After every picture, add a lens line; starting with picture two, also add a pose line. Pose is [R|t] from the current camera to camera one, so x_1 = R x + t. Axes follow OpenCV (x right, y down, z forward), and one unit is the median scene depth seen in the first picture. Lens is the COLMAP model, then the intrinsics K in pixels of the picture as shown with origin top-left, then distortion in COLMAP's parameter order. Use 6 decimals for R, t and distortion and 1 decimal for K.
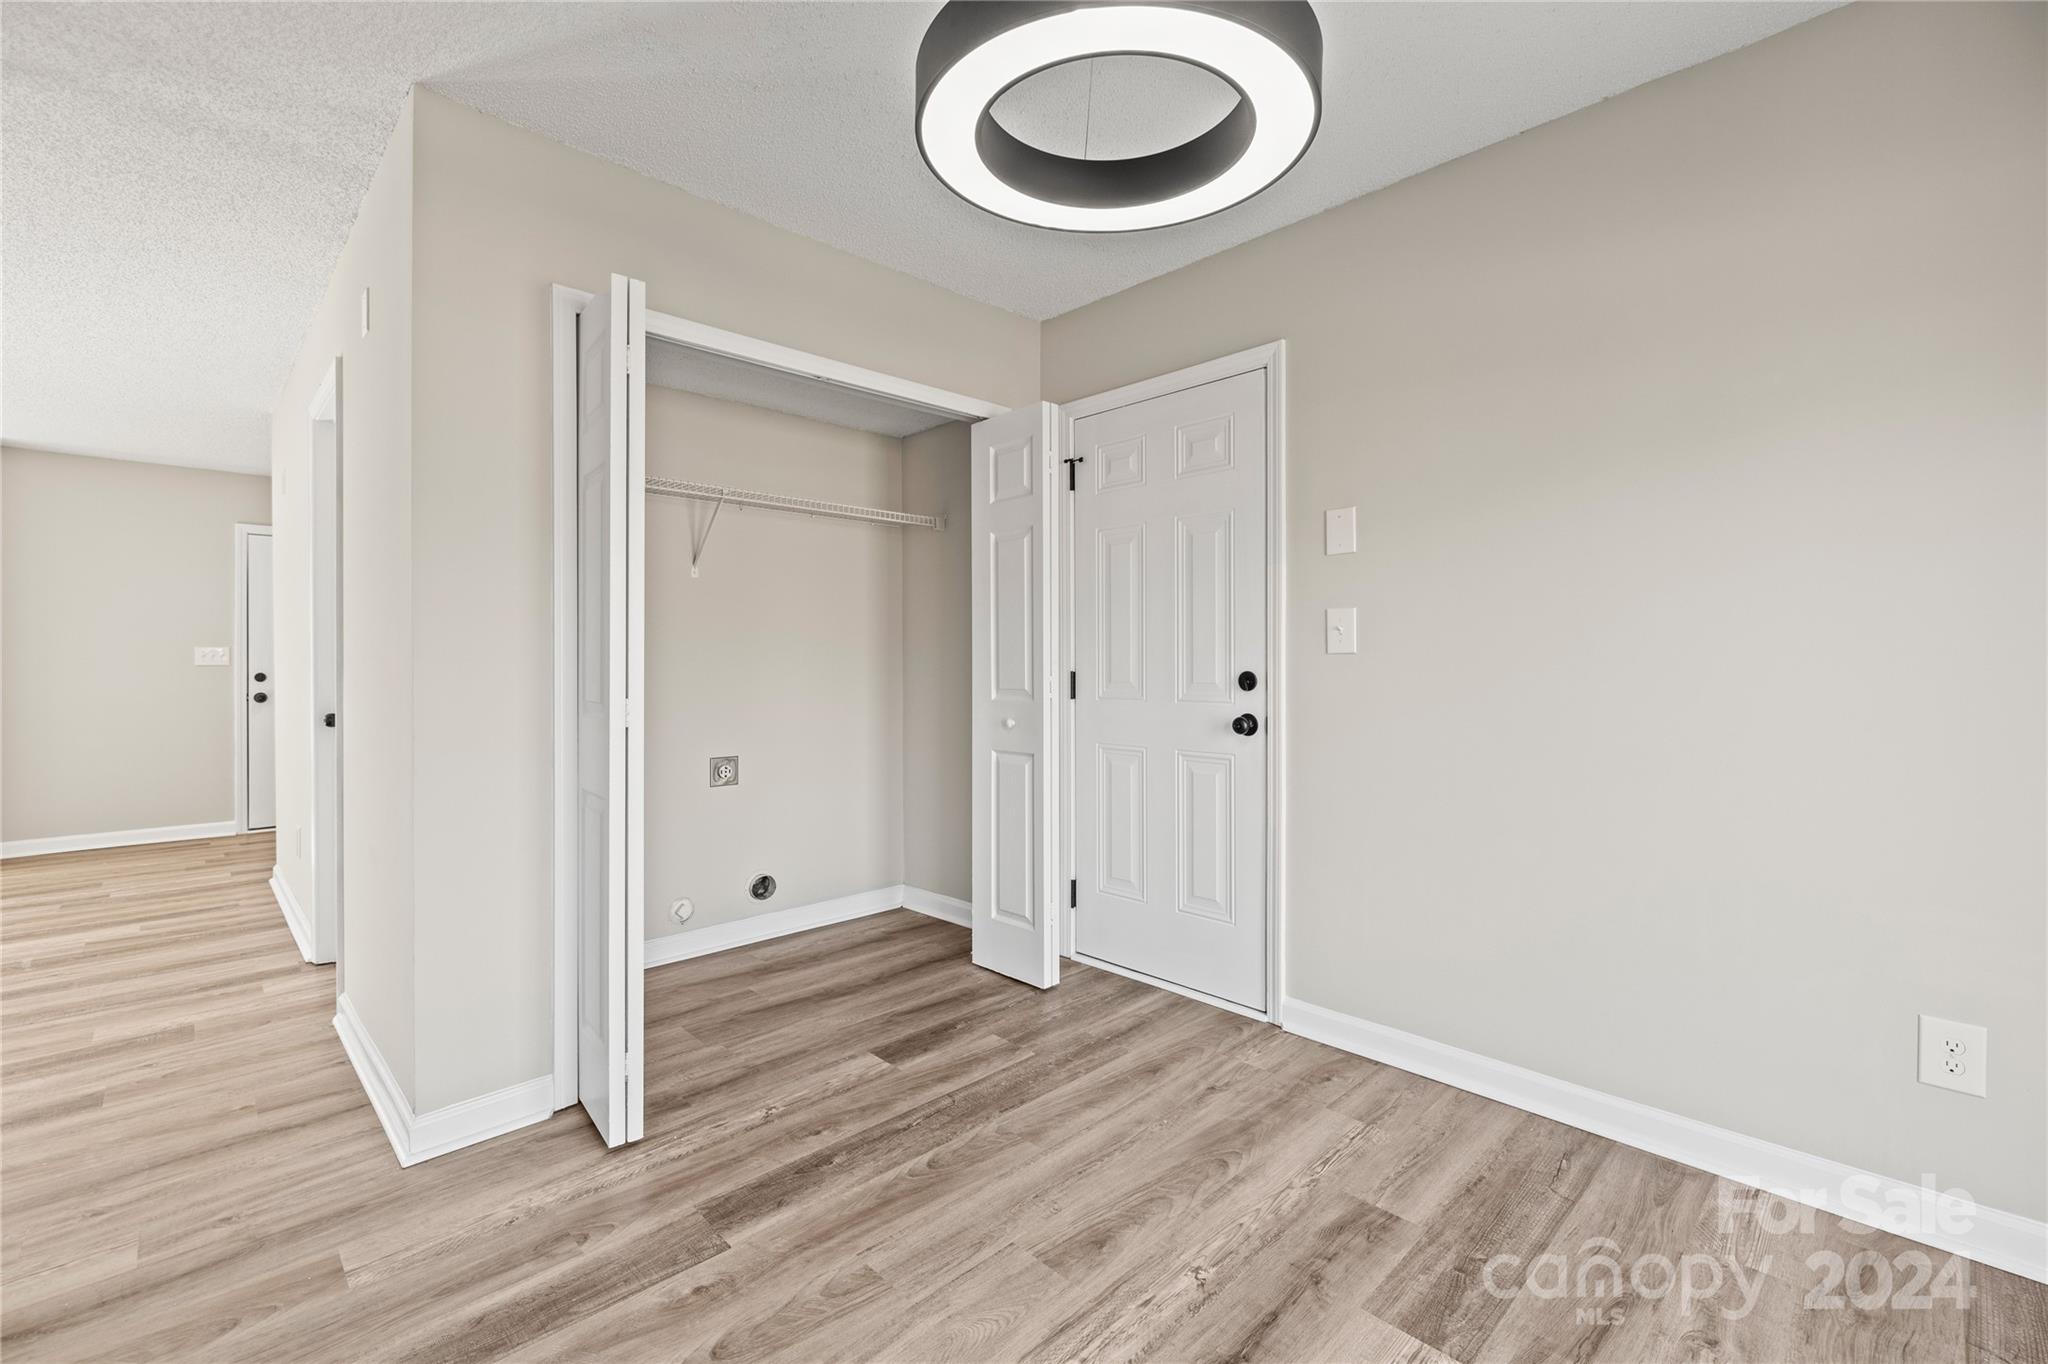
lens RADIAL K [[896.2, 0, 1025.0], [0, 896.2, 670.2], [0, 0, 1]] dist [0.014109, -0.000675]
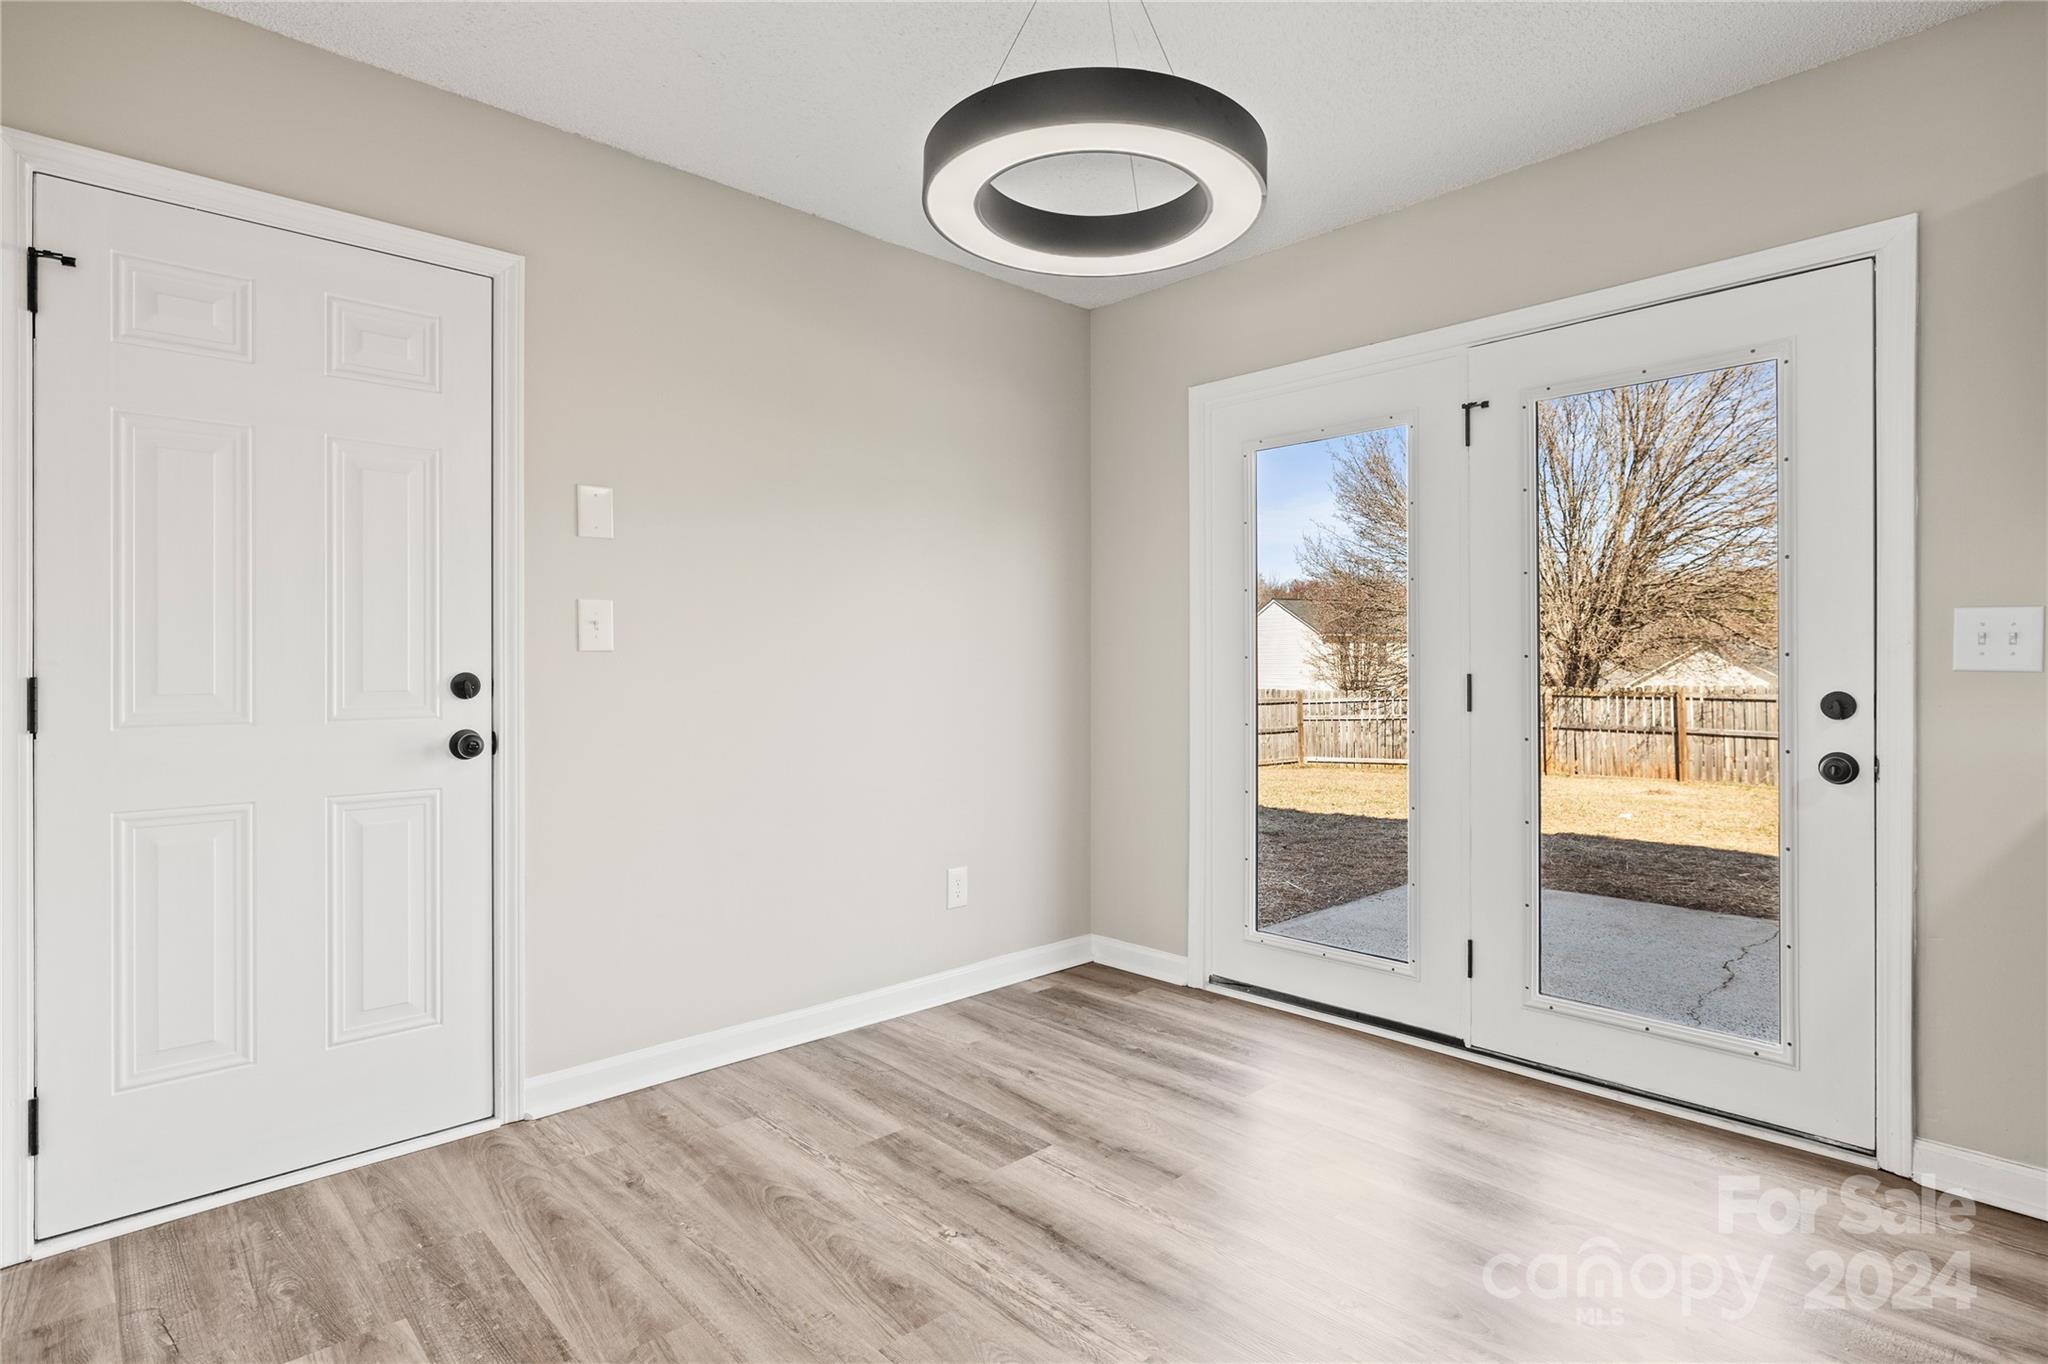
lens RADIAL K [[1027.9, 0, 1025.5], [0, 1027.9, 672.0], [0, 0, 1]] dist [-0.000237, 0.000217]
pose [[0.012623, -0.003152, 0.999915, -0.753813], [0.009753, 0.999948, 0.003029, 0.003466], [-0.999873, 0.009714, 0.012653, 0.661446]]
